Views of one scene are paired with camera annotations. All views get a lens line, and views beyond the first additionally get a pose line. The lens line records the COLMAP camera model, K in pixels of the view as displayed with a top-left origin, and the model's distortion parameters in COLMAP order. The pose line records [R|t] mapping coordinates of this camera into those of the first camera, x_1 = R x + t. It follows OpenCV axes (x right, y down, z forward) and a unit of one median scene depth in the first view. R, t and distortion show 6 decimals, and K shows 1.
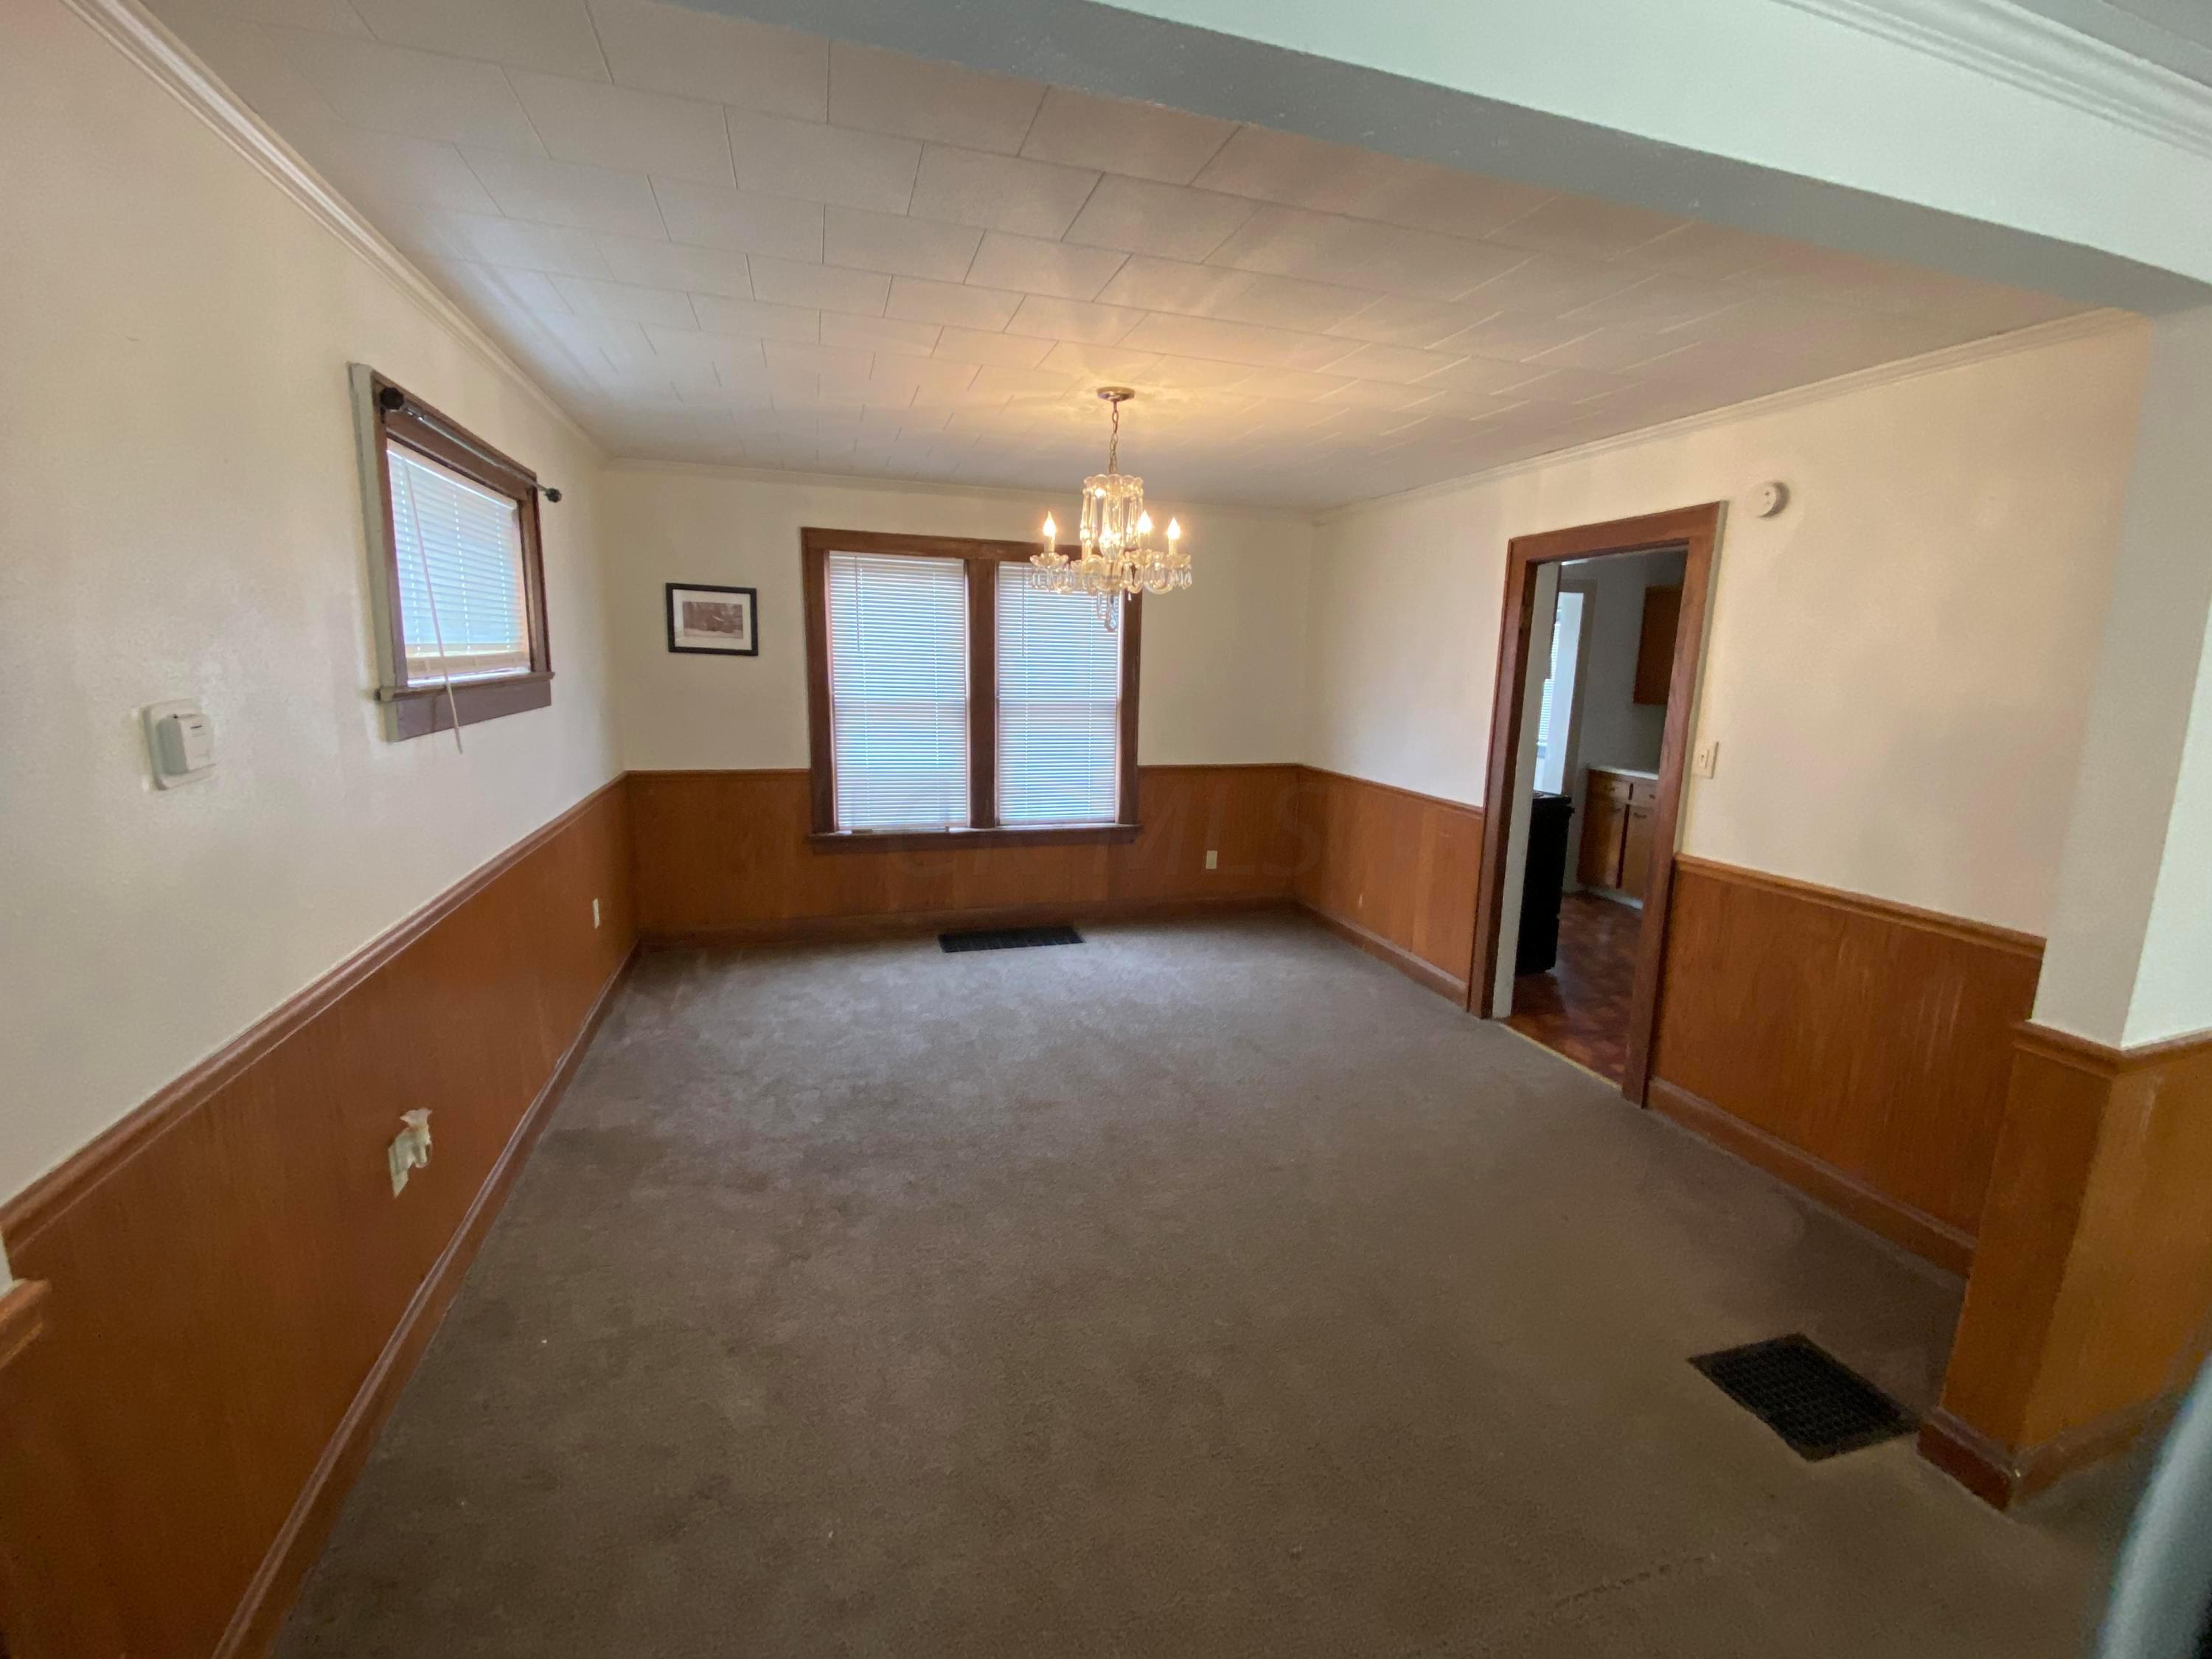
lens RADIAL K [[953.7, 0, 1116.5], [0, 953.7, 824.3], [0, 0, 1]] dist [0.020180, -0.014615]
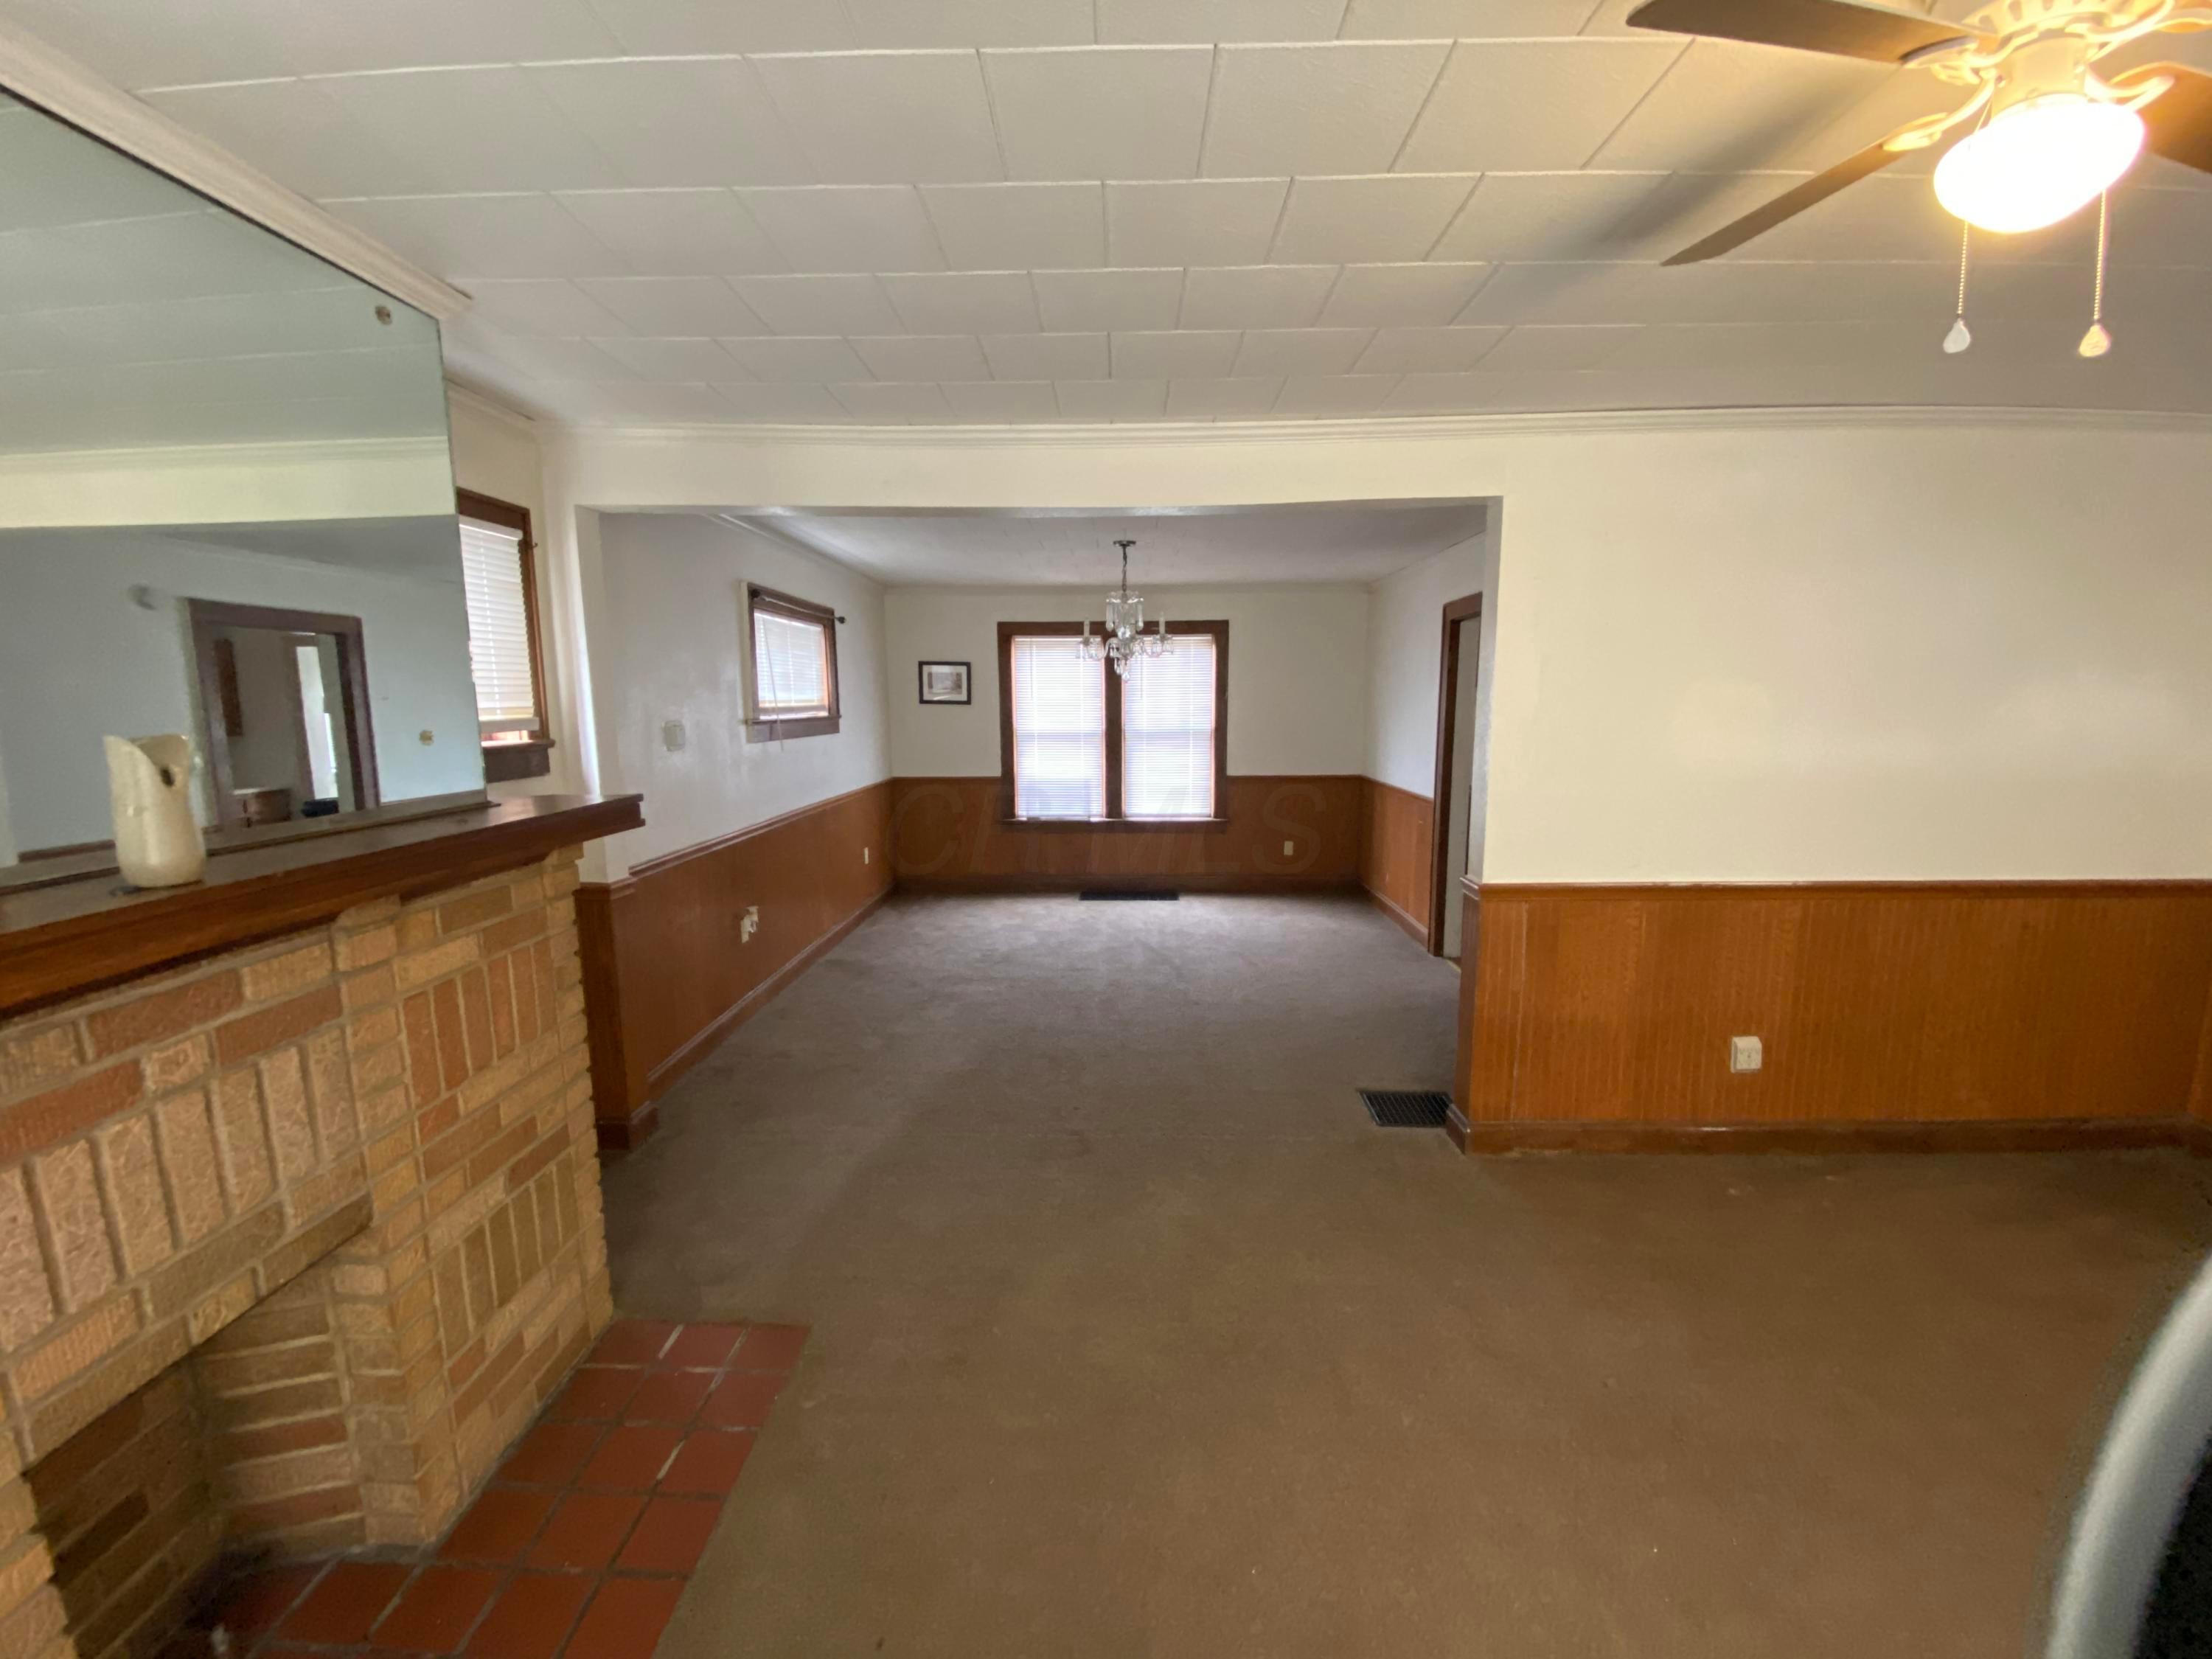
lens RADIAL K [[897.3, 0, 1106.0], [0, 897.3, 829.5], [0, 0, 1]] dist [0.019597, -0.021080]
pose [[0.945234, 0.016032, -0.326000, 0.329822], [-0.028220, 0.999067, -0.032689, 0.073791], [0.325171, 0.040098, 0.944805, -0.325857]]
